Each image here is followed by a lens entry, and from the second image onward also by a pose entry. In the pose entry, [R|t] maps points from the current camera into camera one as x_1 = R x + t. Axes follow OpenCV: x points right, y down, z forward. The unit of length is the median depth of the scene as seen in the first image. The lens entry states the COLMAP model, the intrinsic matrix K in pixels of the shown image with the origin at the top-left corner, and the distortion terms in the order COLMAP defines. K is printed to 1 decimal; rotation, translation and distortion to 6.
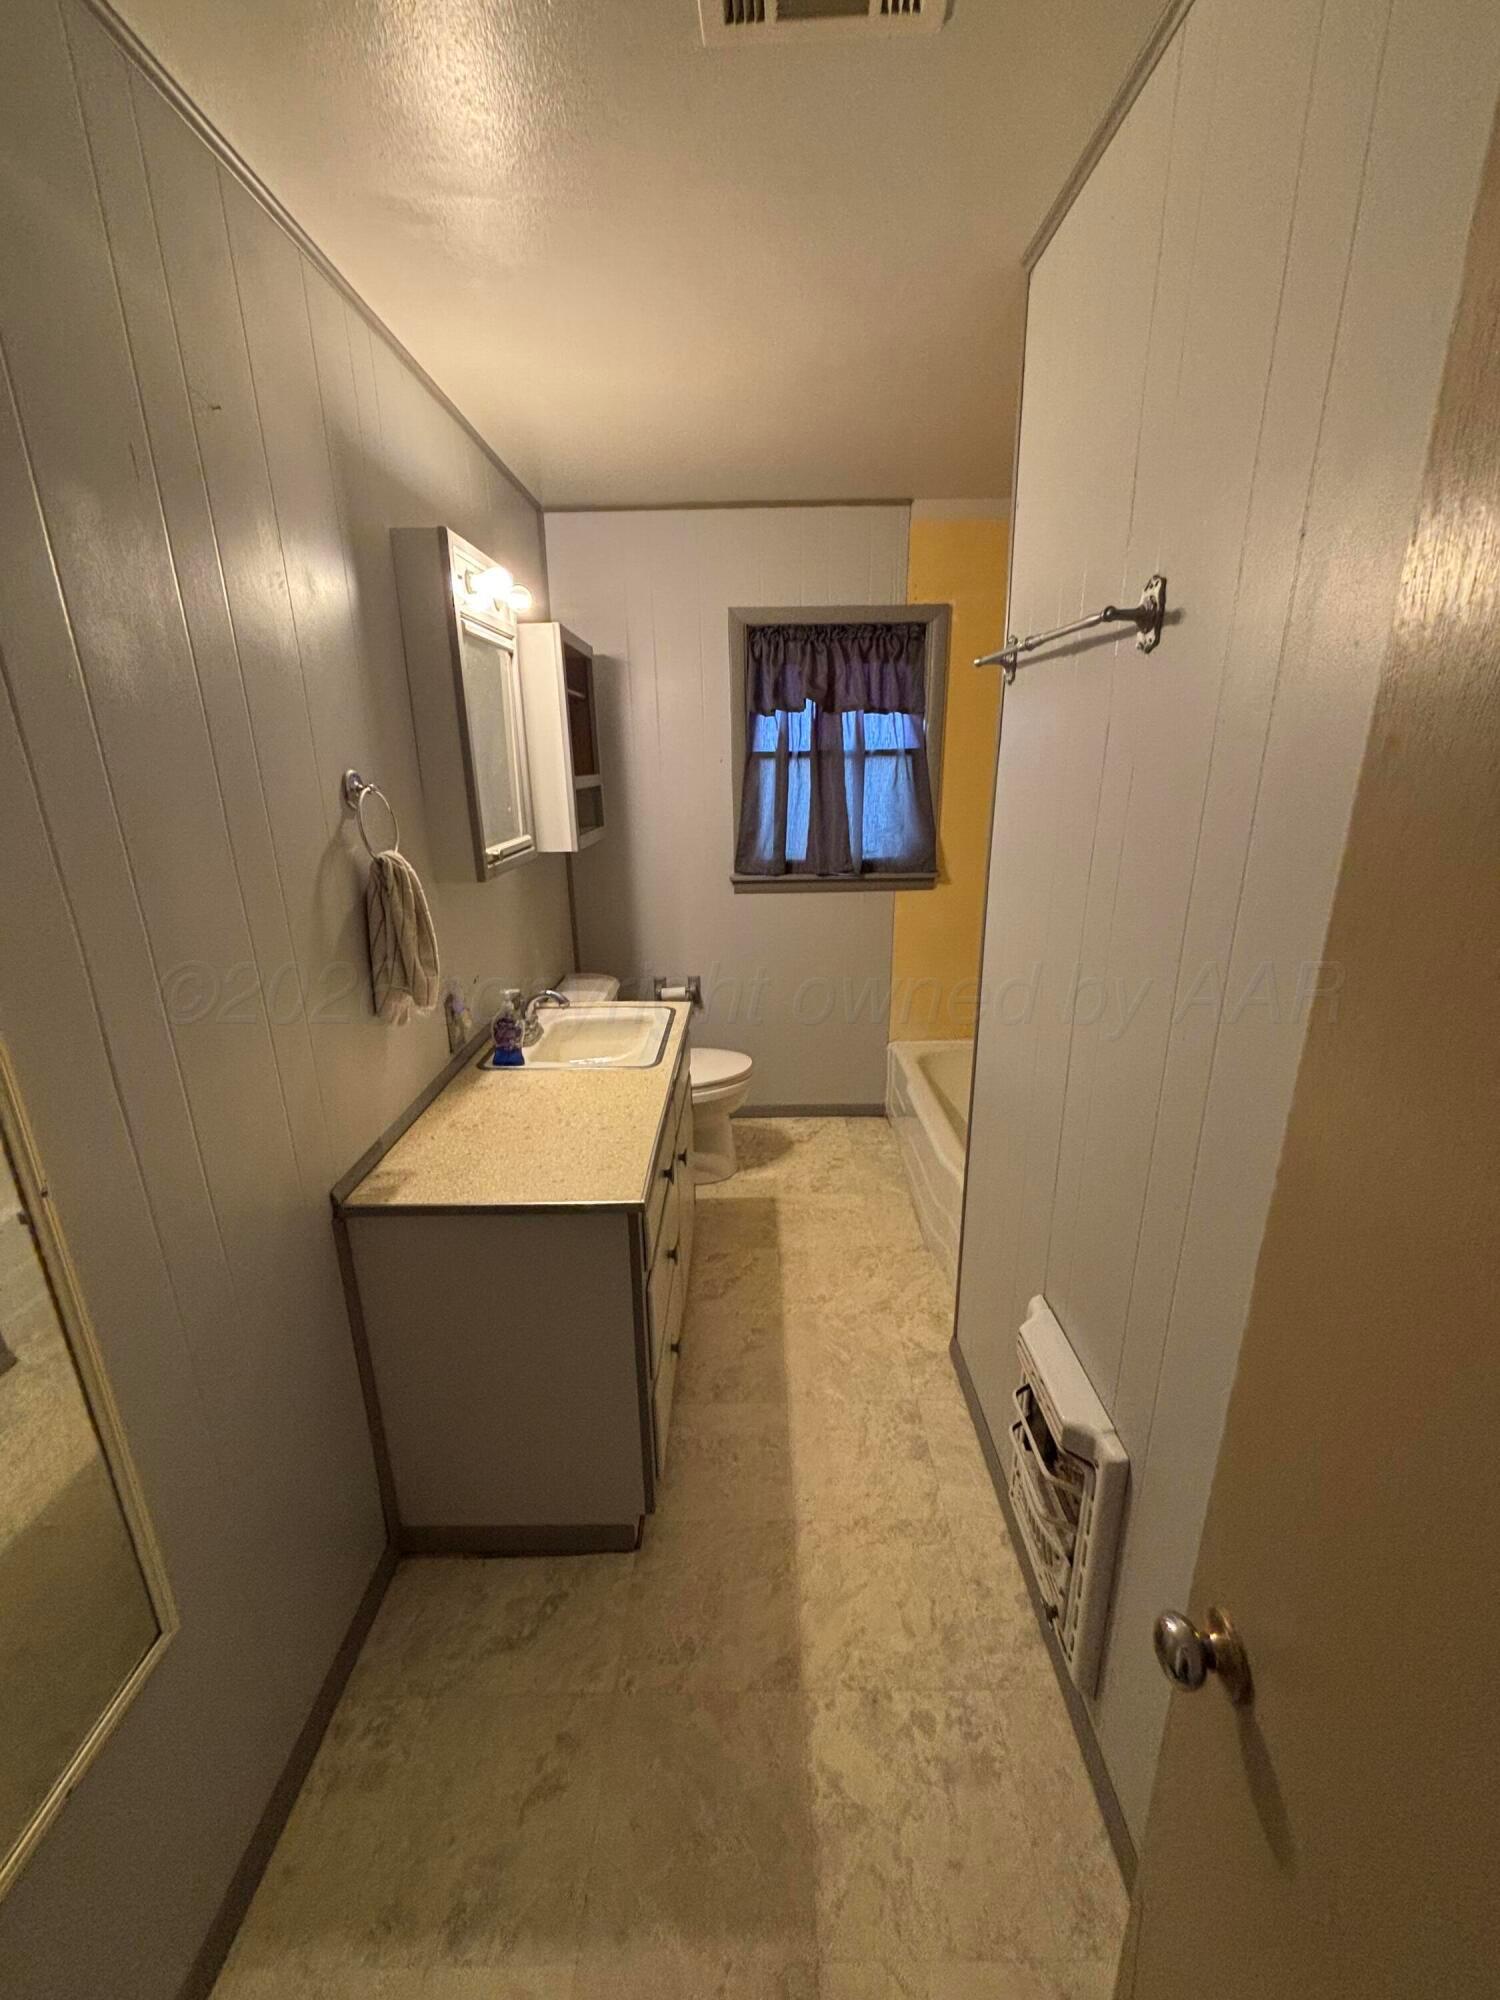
lens RADIAL K [[799.6, 0, 751.0], [0, 799.6, 1001.0], [0, 0, 1]] dist [-0.005057, 0.001125]
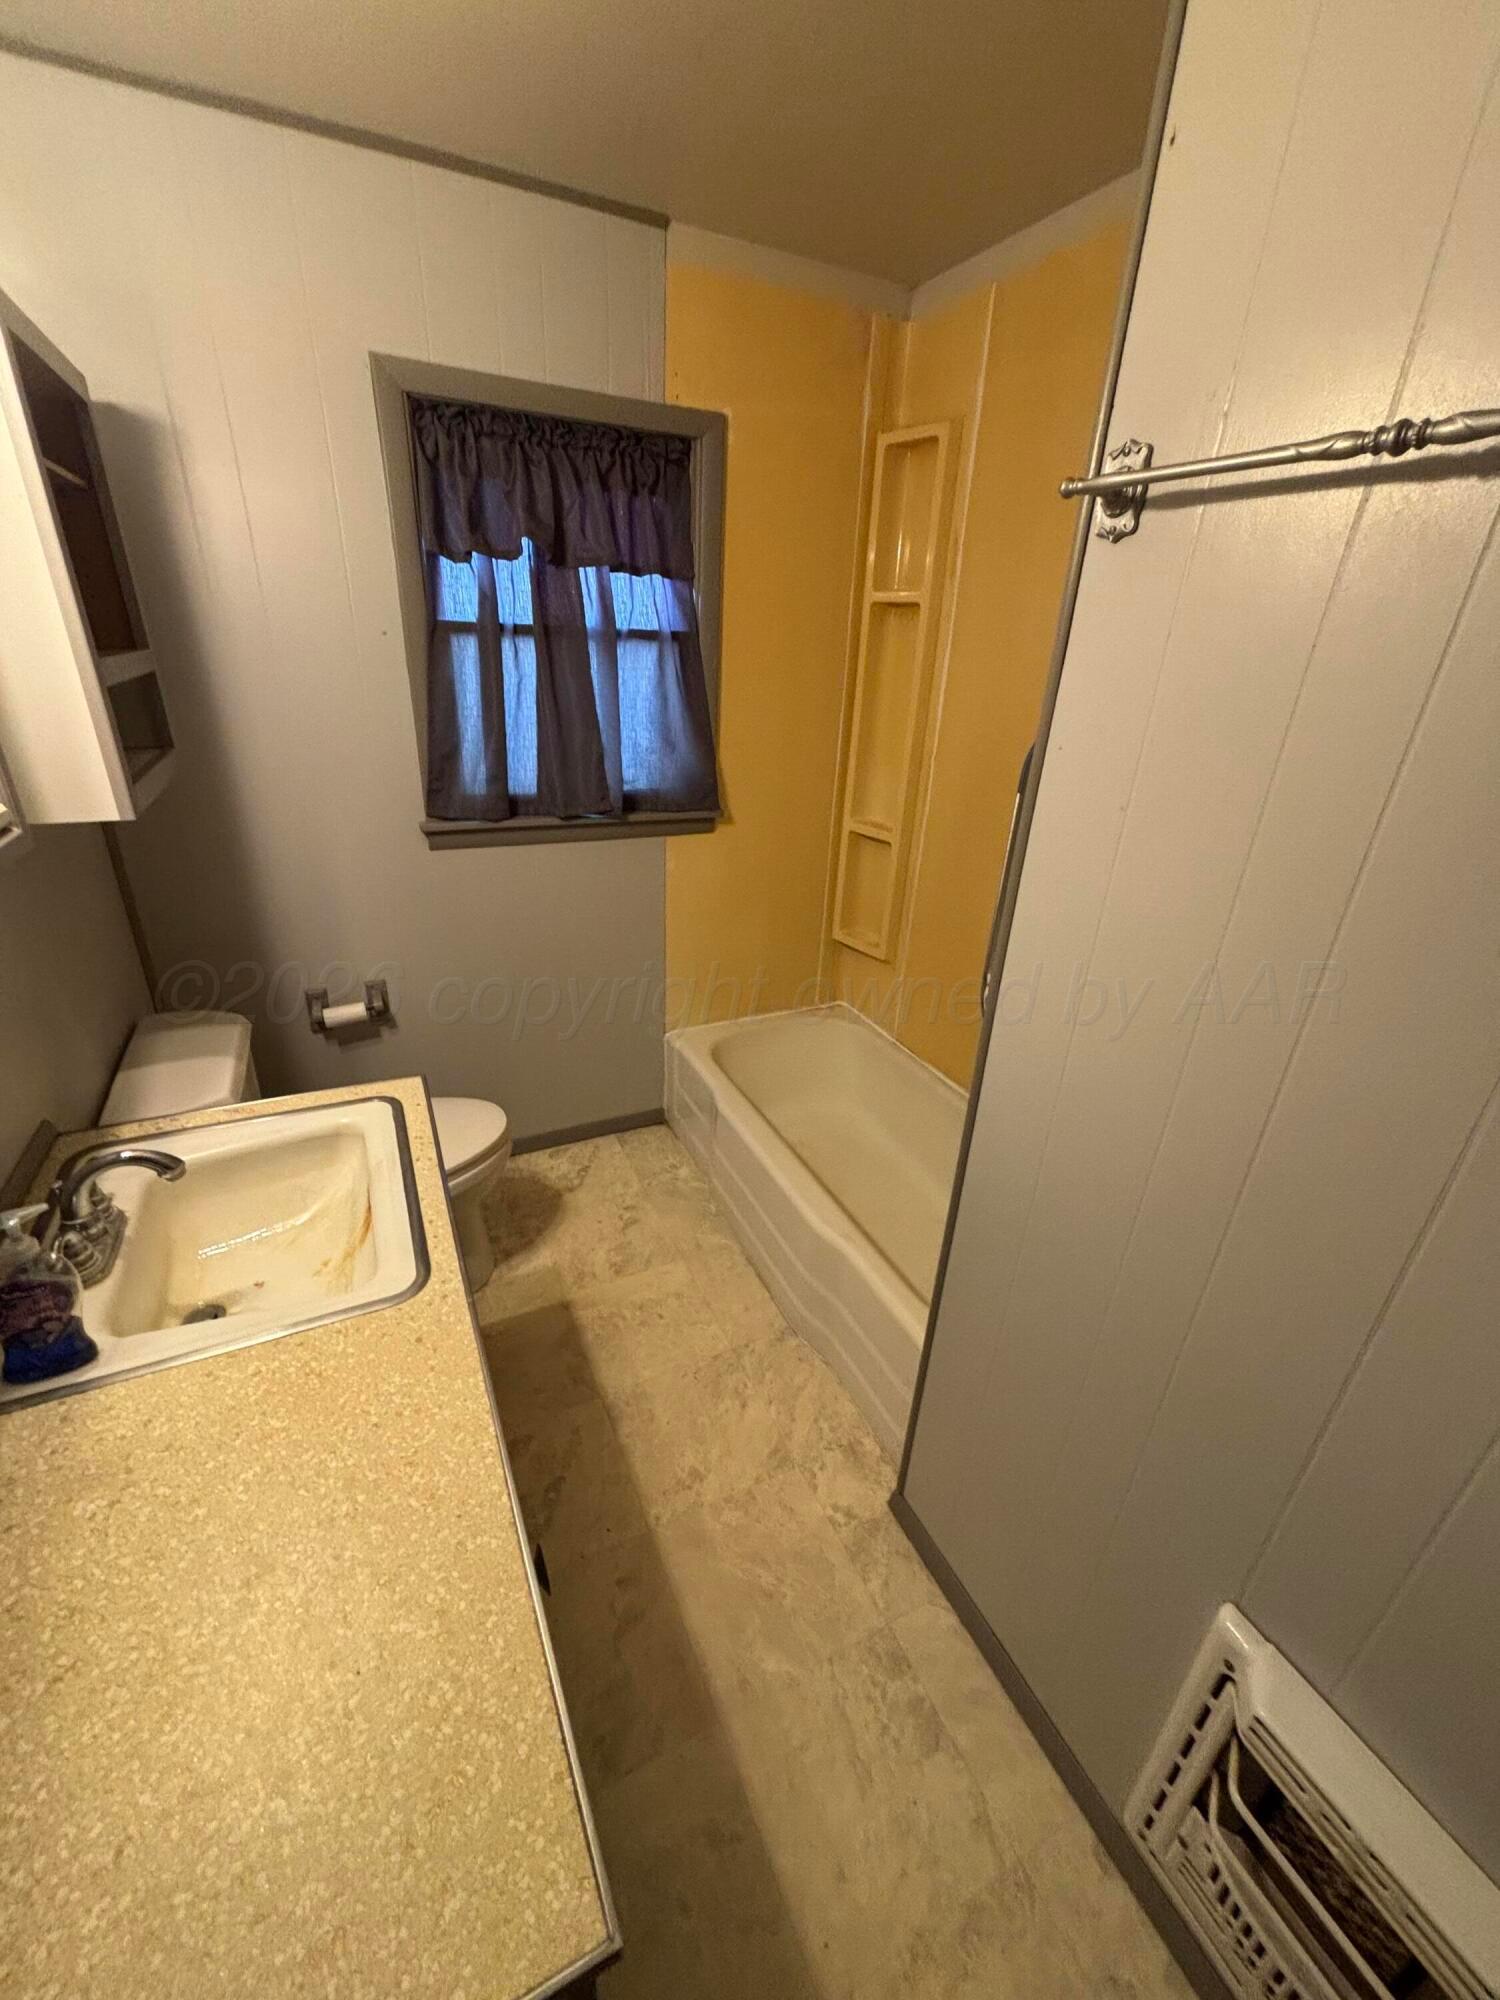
lens RADIAL K [[799.6, 0, 752.0], [0, 799.6, 987.4], [0, 0, 1]] dist [-0.005057, 0.001125]
pose [[0.895125, -0.129471, 0.426601, -0.081426], [0.073187, 0.986594, 0.145861, -0.105389], [-0.439767, -0.099342, 0.892601, 0.316429]]
